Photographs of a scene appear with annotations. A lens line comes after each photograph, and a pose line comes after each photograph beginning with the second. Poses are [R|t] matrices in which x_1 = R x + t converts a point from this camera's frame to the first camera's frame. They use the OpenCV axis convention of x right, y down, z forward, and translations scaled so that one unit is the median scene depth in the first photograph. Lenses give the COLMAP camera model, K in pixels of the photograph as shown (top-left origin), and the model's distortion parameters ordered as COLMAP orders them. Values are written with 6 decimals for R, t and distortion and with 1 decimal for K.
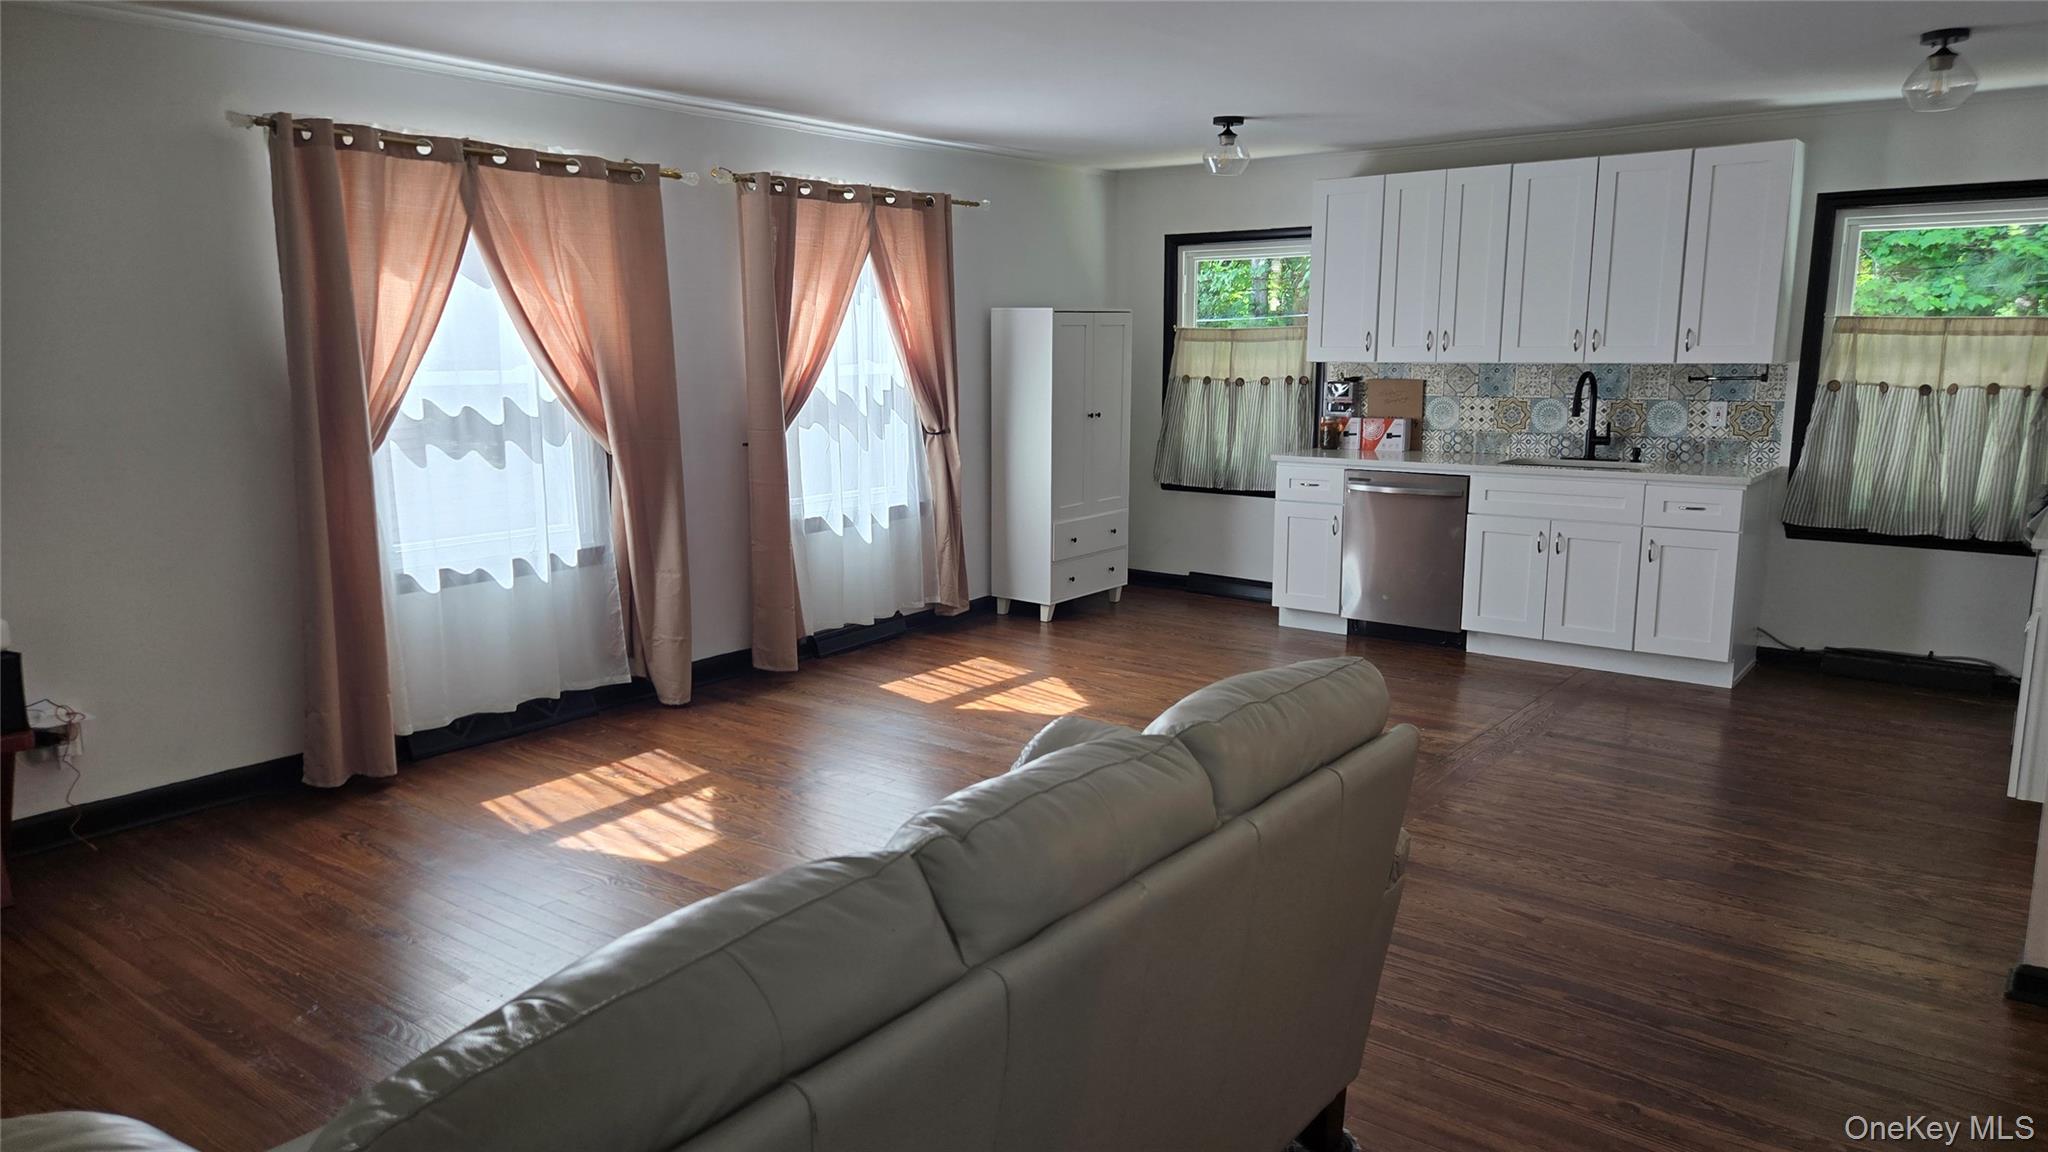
lens RADIAL K [[1349.1, 0, 1015.8], [0, 1349.1, 563.6], [0, 0, 1]] dist [0.094469, -0.064498]
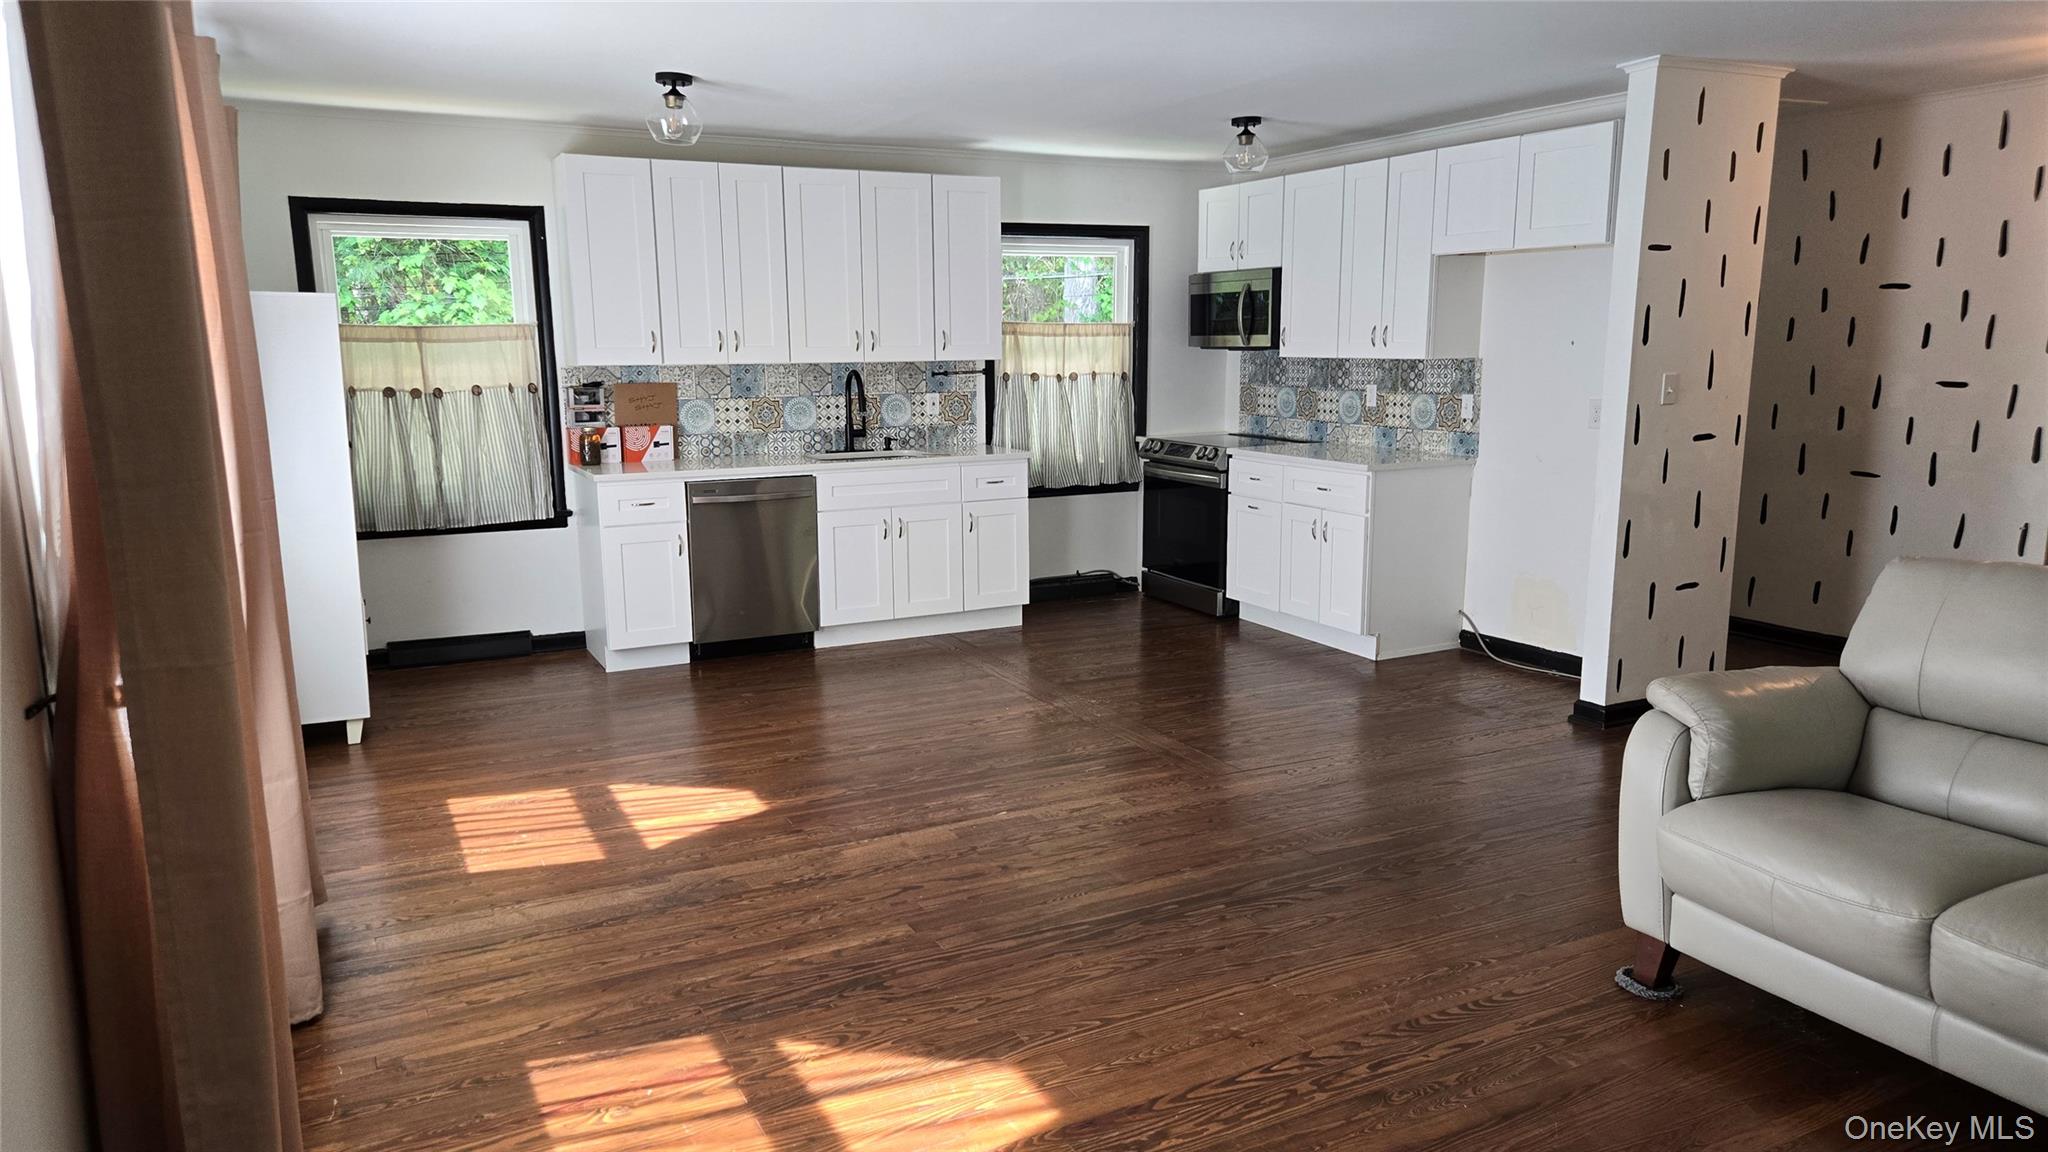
lens RADIAL K [[1349.1, 0, 1015.8], [0, 1349.1, 563.6], [0, 0, 1]] dist [0.094469, -0.064498]
pose [[0.450781, -0.150783, 0.879807, -0.479074], [0.156777, 0.983683, 0.088258, -0.063370], [-0.878759, 0.098149, 0.467065, 0.401164]]
